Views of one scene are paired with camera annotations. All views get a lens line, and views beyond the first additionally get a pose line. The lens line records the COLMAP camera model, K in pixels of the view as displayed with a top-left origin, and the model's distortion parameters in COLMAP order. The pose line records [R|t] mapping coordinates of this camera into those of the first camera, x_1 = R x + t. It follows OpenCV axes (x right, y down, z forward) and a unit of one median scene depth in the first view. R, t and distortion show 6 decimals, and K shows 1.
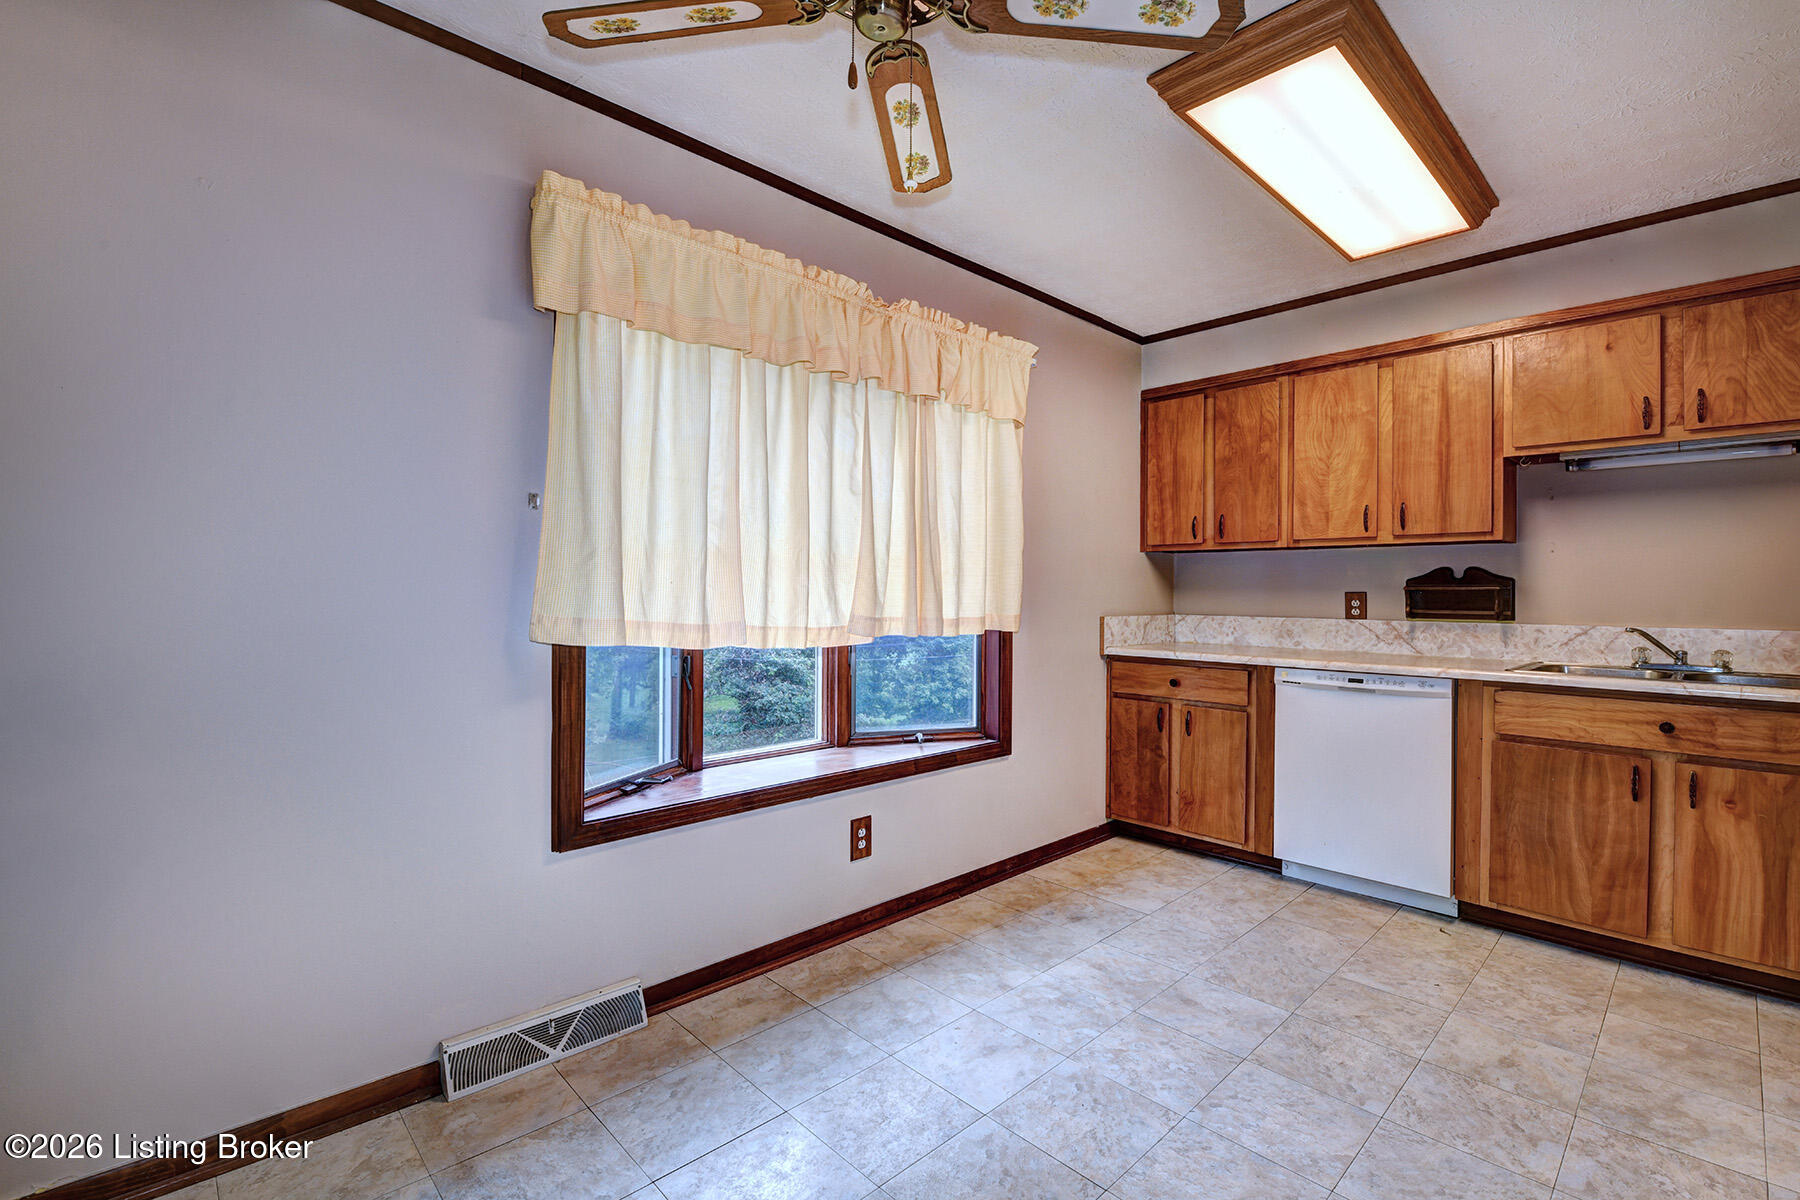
lens RADIAL K [[798.0, 0, 899.3], [0, 798.0, 594.0], [0, 0, 1]] dist [-0.004976, -0.008020]
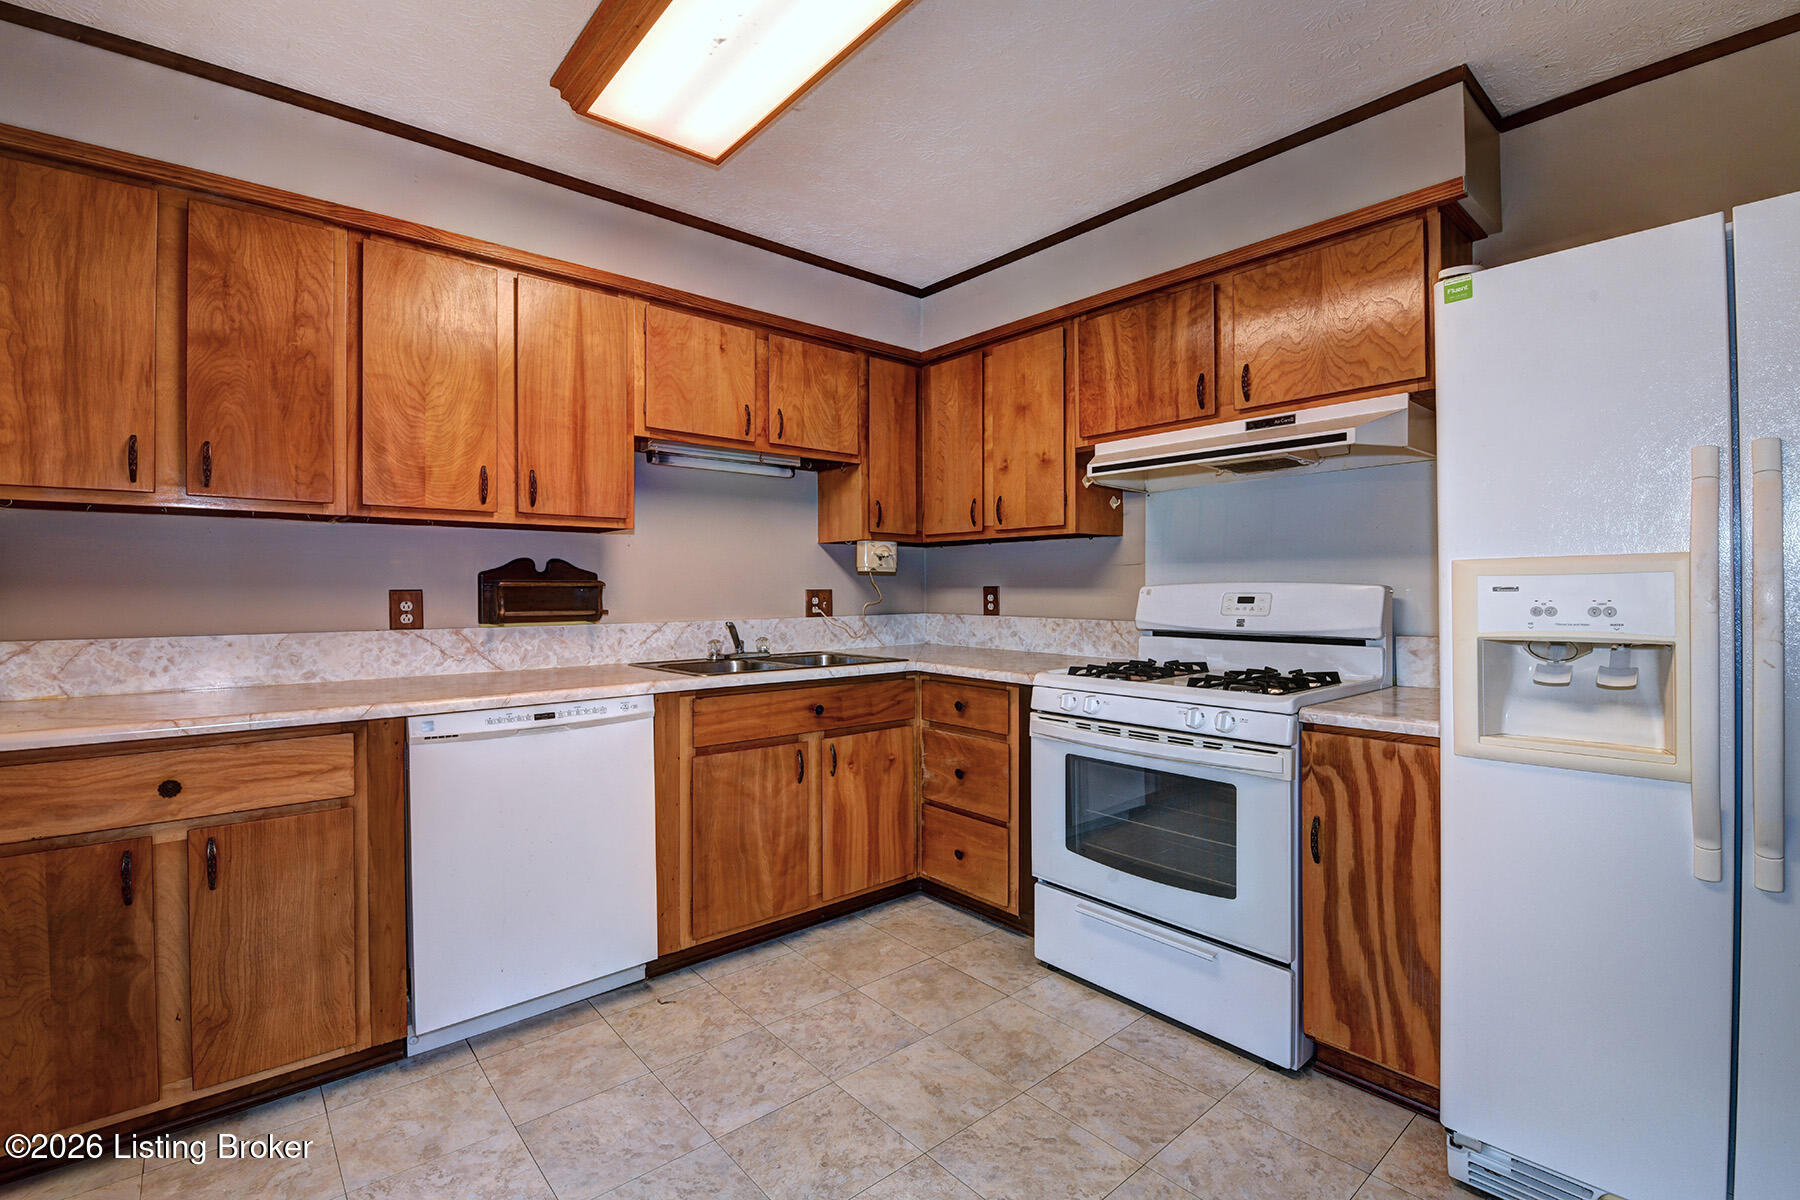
lens RADIAL K [[798.0, 0, 900.8], [0, 798.0, 592.6], [0, 0, 1]] dist [-0.004976, -0.008020]
pose [[0.041238, -0.010496, 0.999094, -0.110167], [0.006661, 0.999925, 0.010230, -0.004805], [-0.999127, 0.006233, 0.041305, 0.647306]]
